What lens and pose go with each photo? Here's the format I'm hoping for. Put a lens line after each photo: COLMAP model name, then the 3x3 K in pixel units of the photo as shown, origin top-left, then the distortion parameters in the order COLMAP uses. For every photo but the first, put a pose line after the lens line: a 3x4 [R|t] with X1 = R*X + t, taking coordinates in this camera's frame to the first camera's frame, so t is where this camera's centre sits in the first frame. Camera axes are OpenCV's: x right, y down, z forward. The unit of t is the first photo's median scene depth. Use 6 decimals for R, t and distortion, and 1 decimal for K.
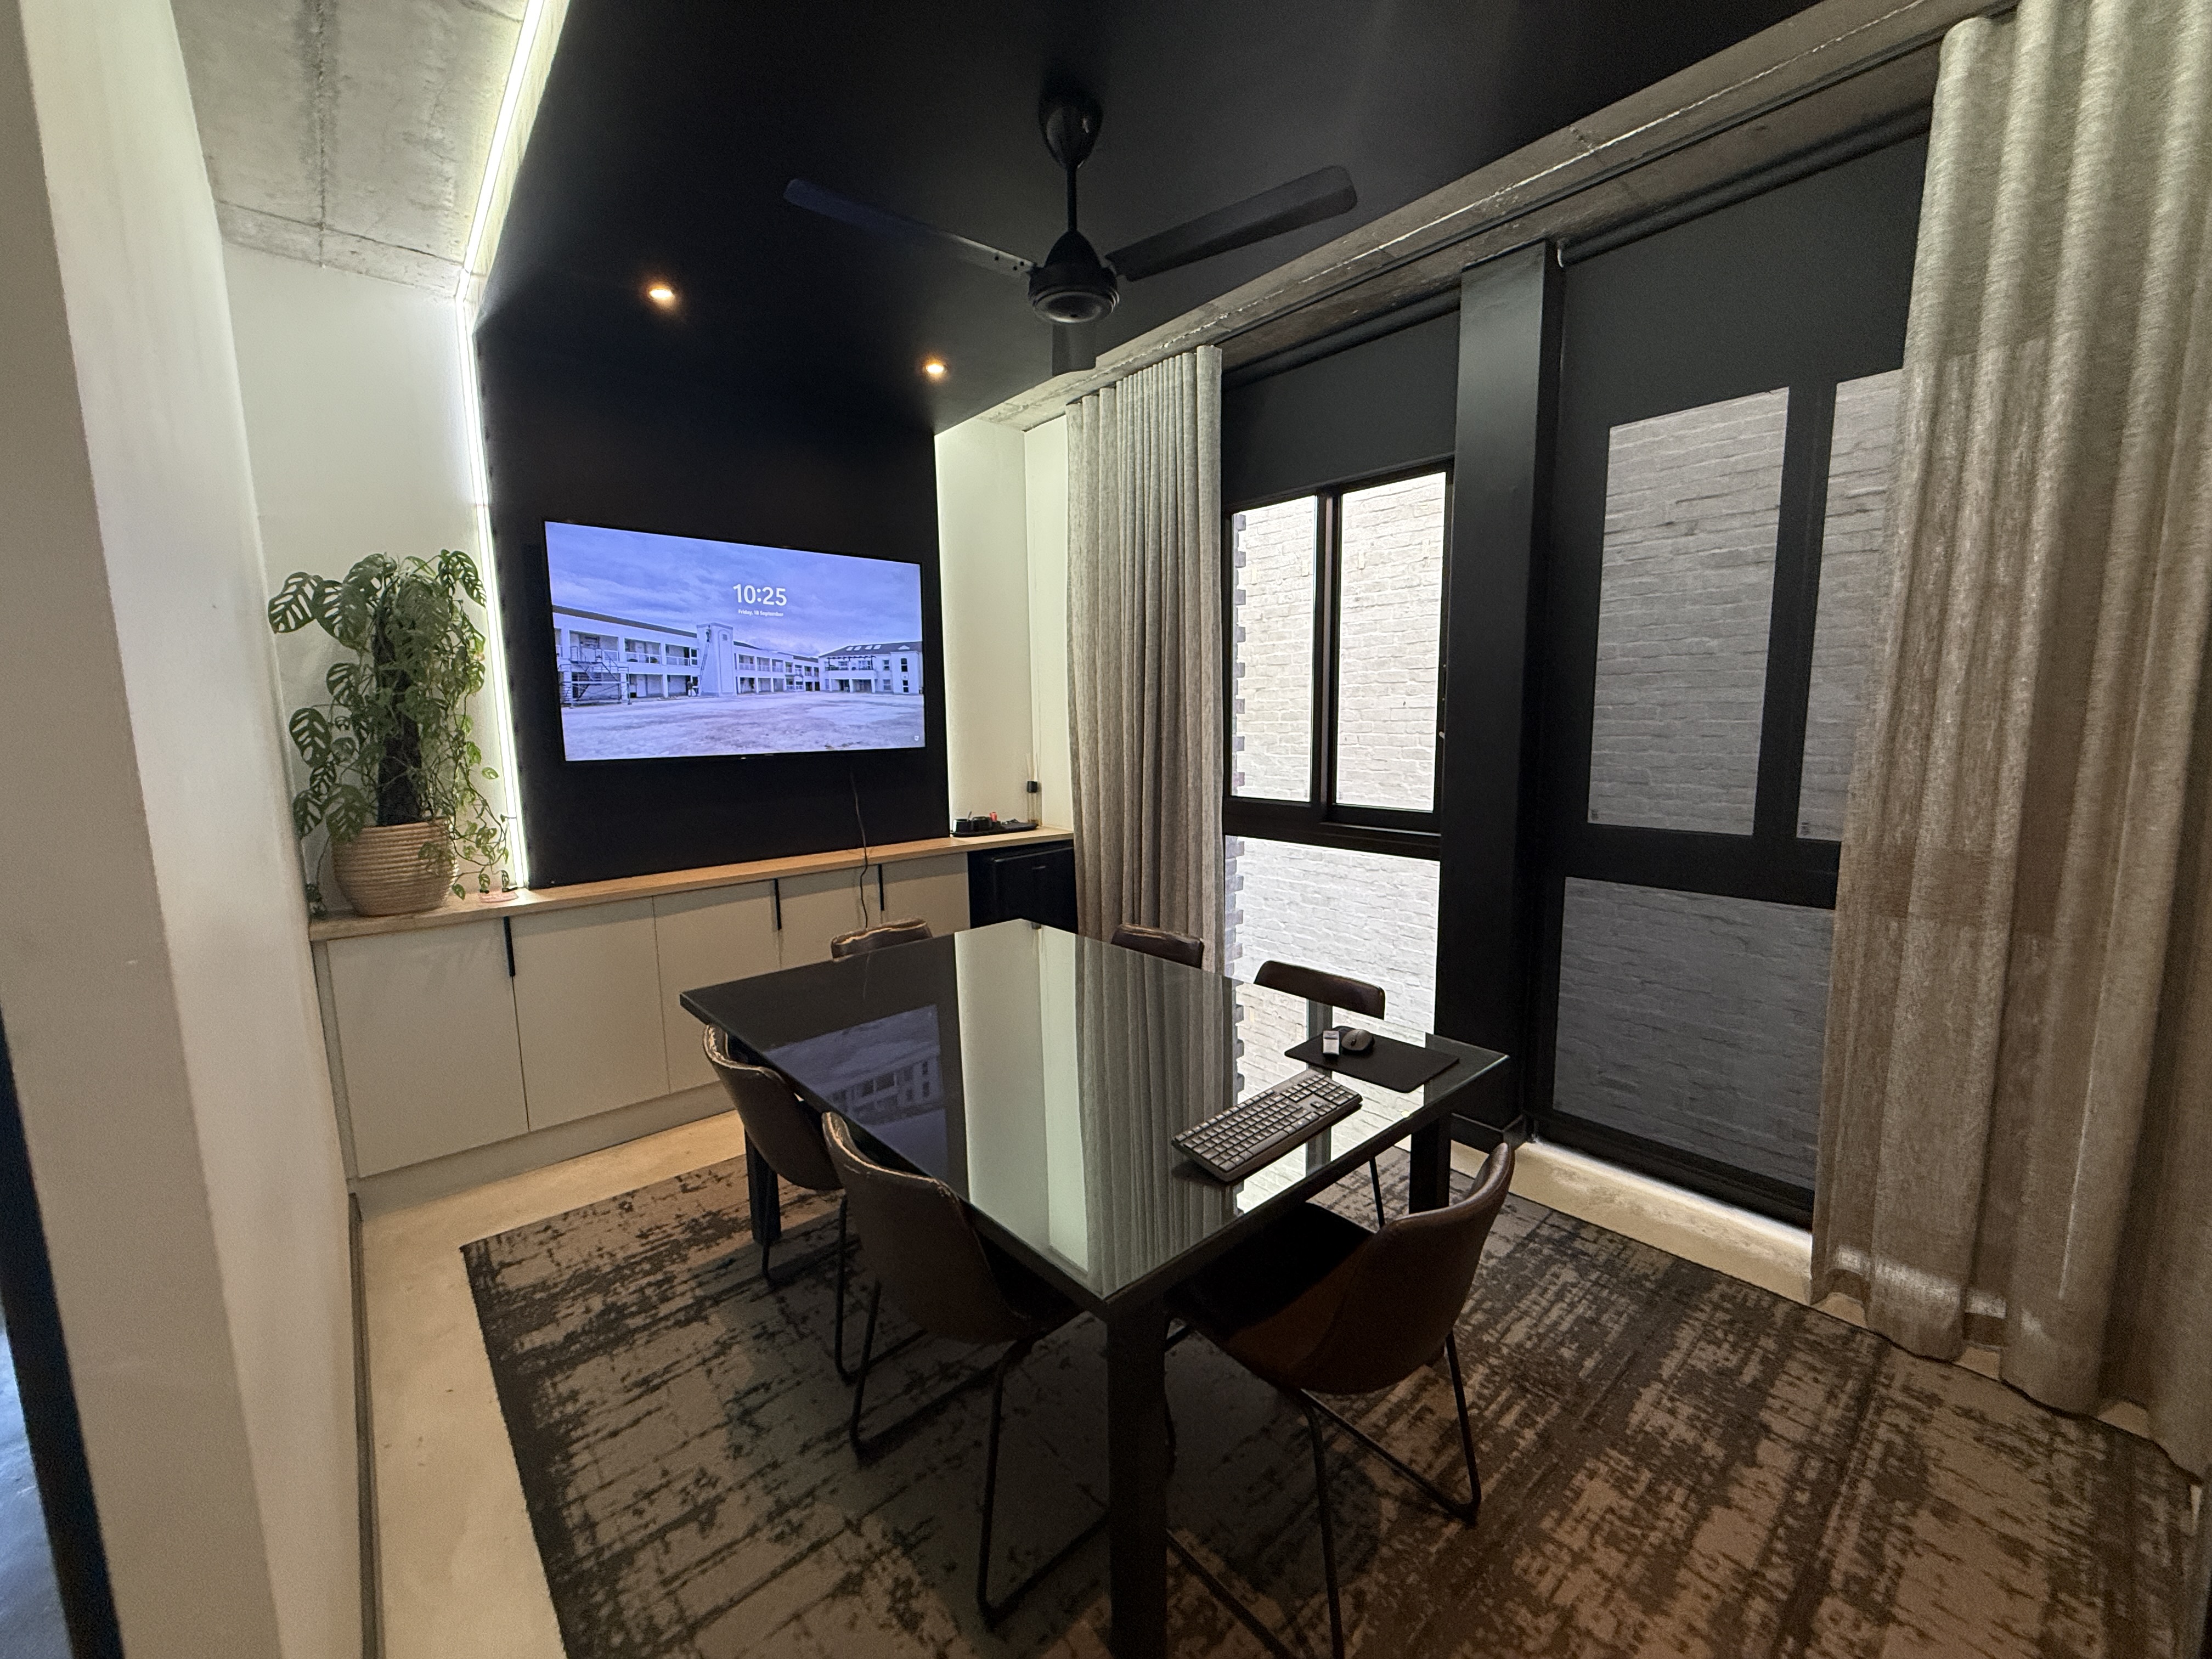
lens RADIAL K [[875.4, 0, 1106.0], [0, 875.4, 829.5], [0, 0, 1]] dist [0.000423, -0.000117]
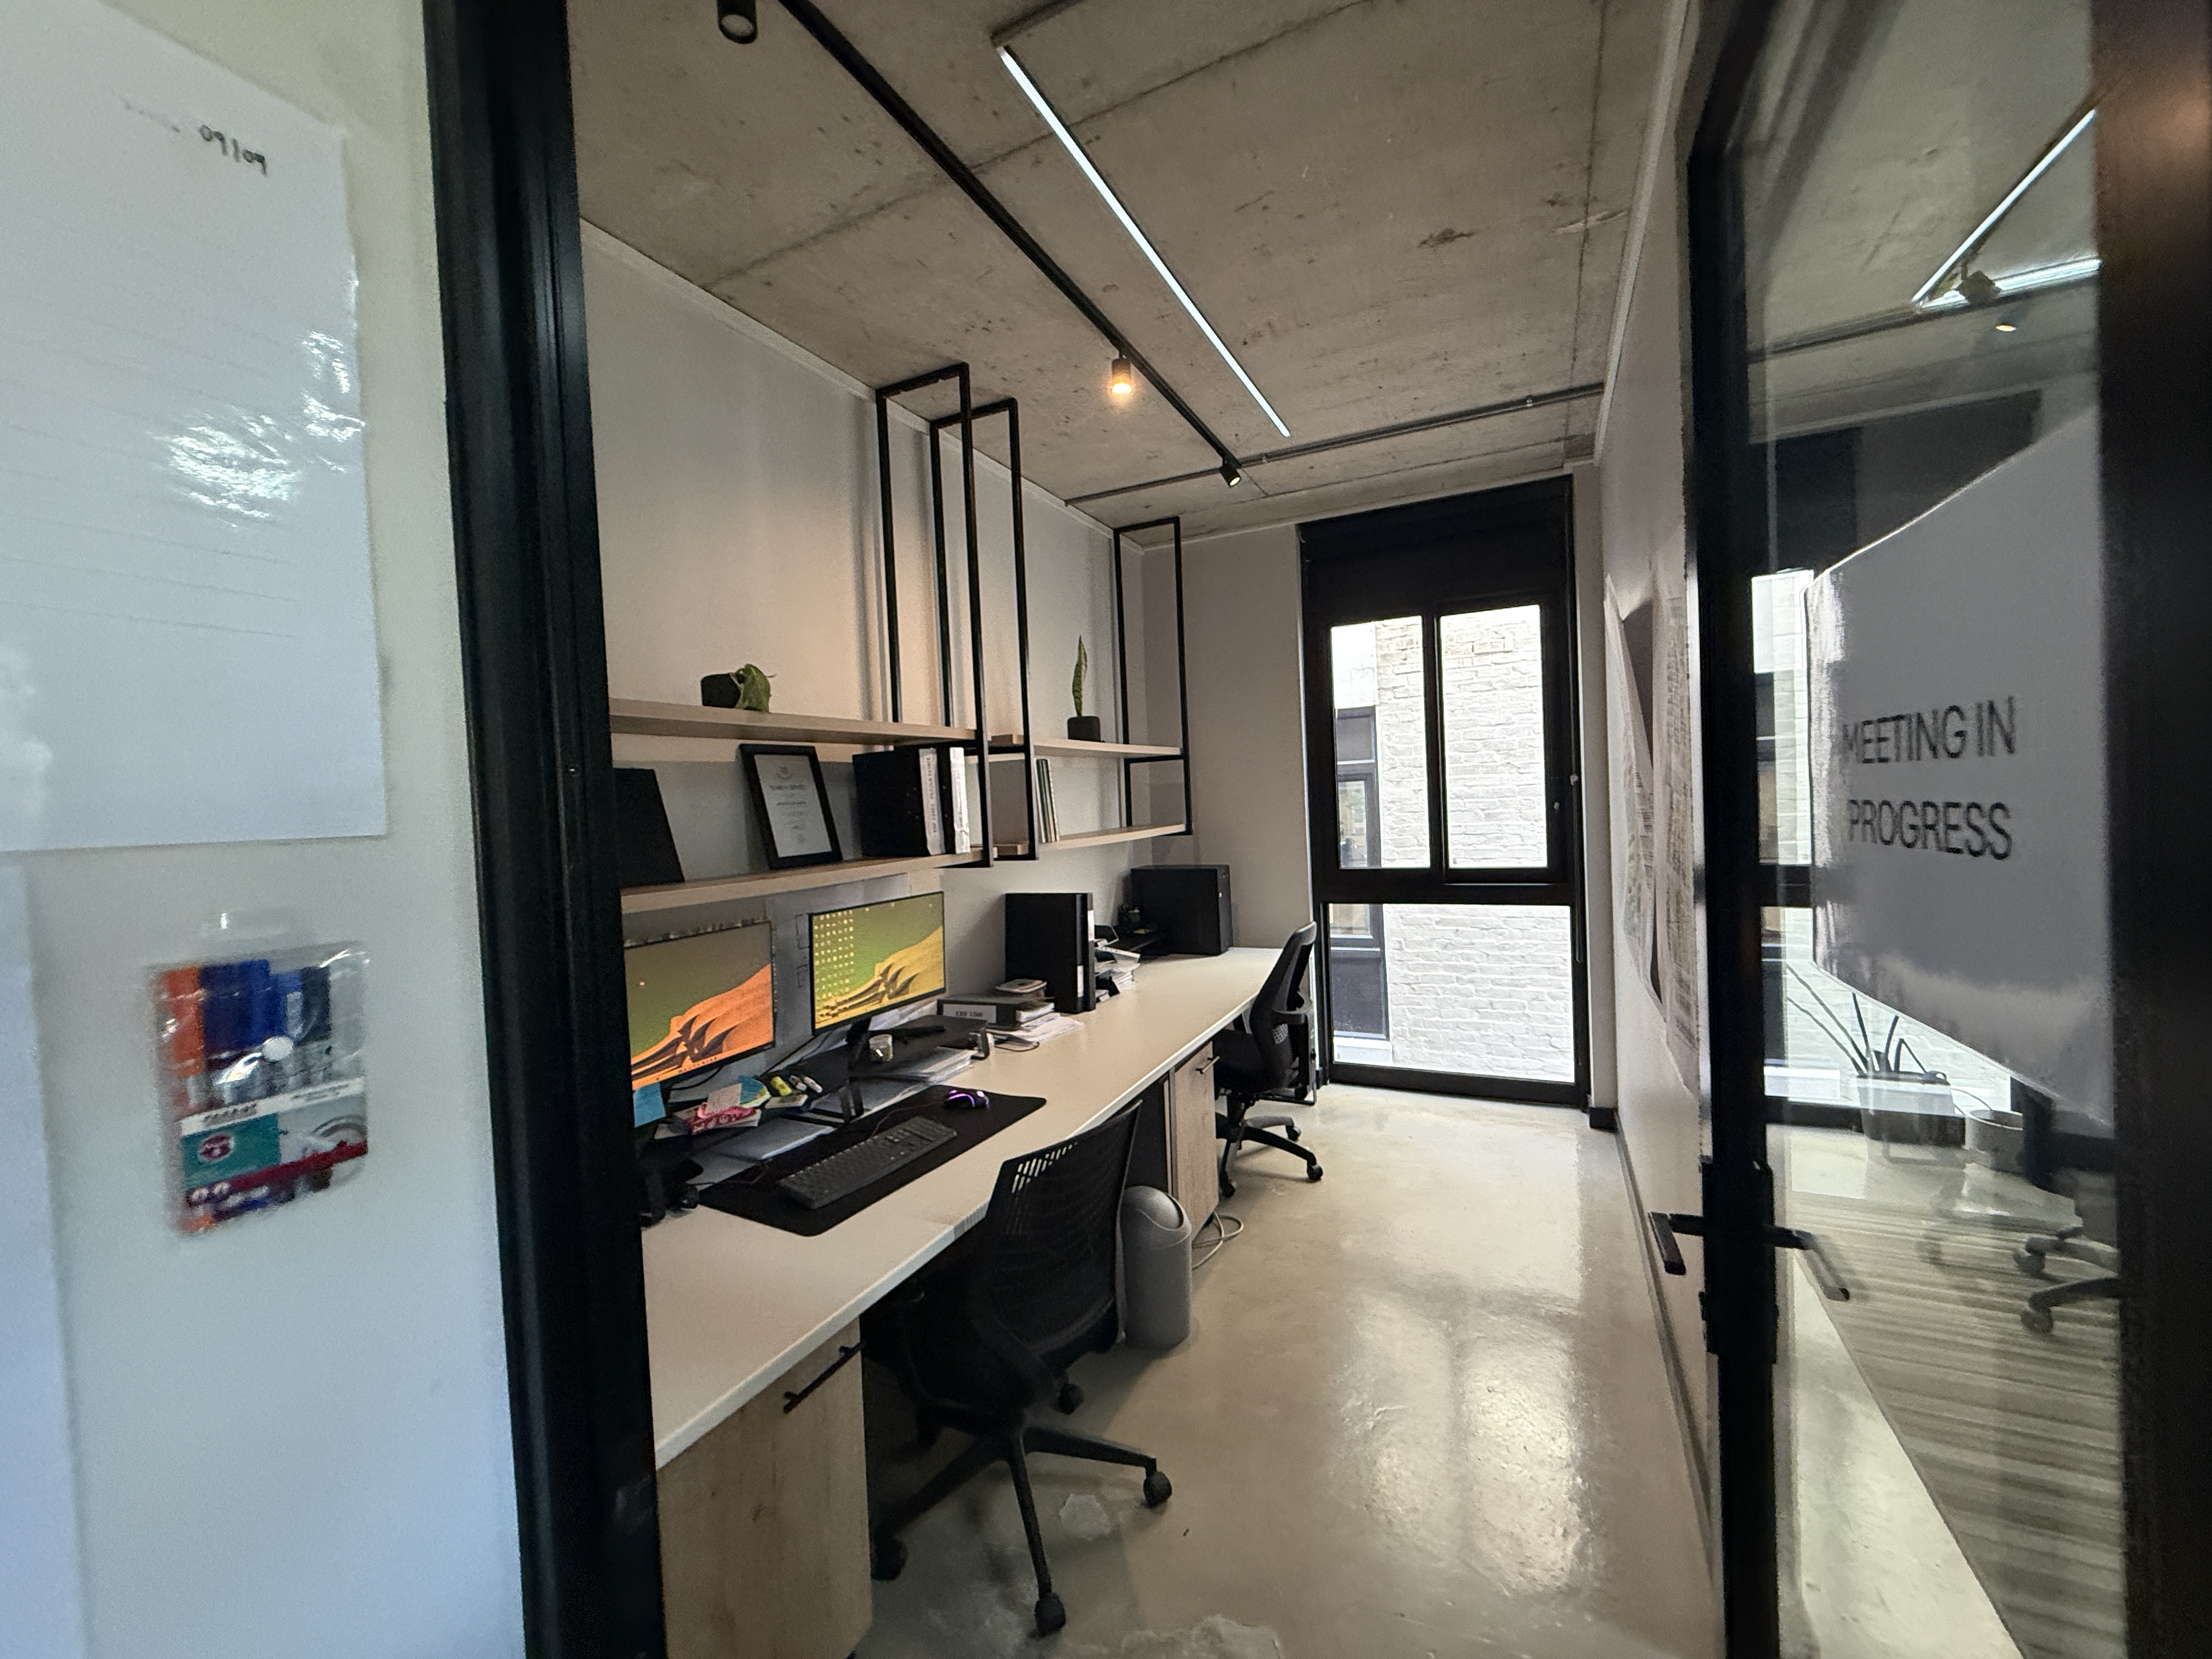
lens RADIAL K [[882.5, 0, 1096.1], [0, 882.5, 828.6], [0, 0, 1]] dist [0.000097, 0.000098]
pose [[0.923127, -0.042365, 0.382154, -0.657745], [0.086841, 0.991202, -0.099890, -0.003989], [-0.374560, 0.125397, 0.918684, 0.076319]]
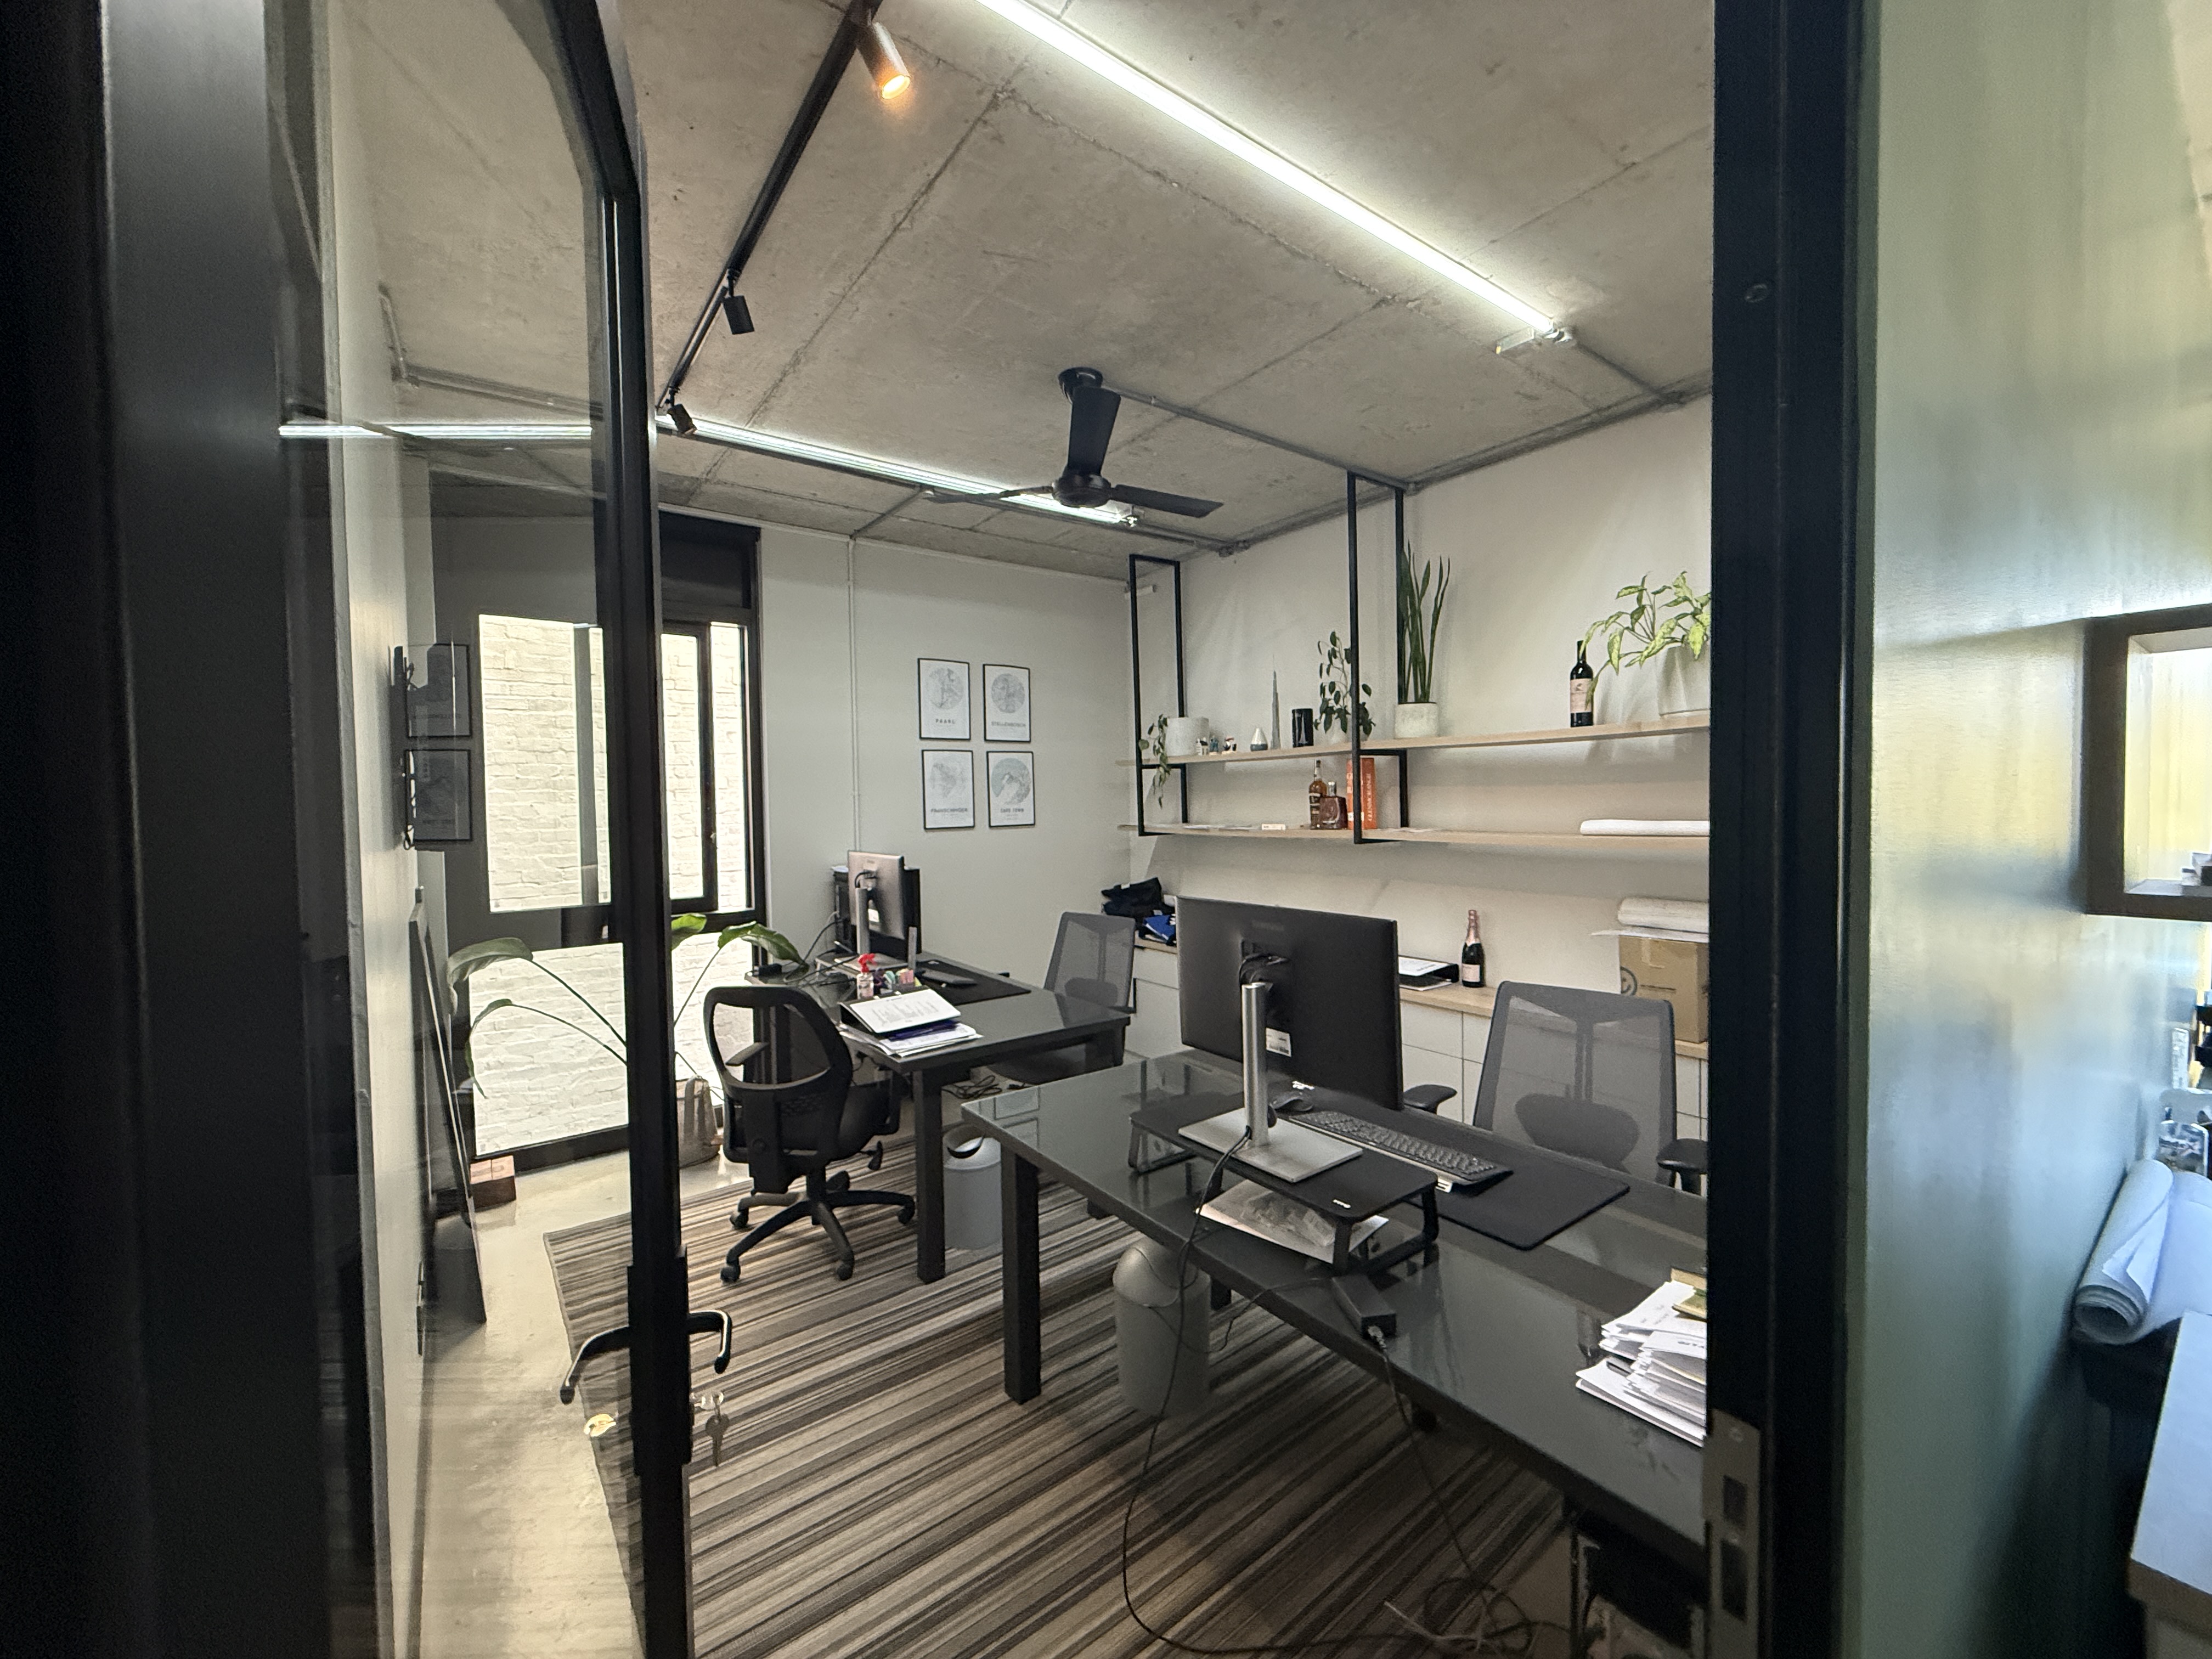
lens RADIAL K [[882.5, 0, 1096.1], [0, 882.5, 828.6], [0, 0, 1]] dist [0.000097, 0.000098]
pose [[0.084457, -0.020157, 0.996223, -0.537085], [0.149907, 0.988673, 0.007295, -0.001319], [-0.985086, 0.148725, 0.086522, 0.002455]]
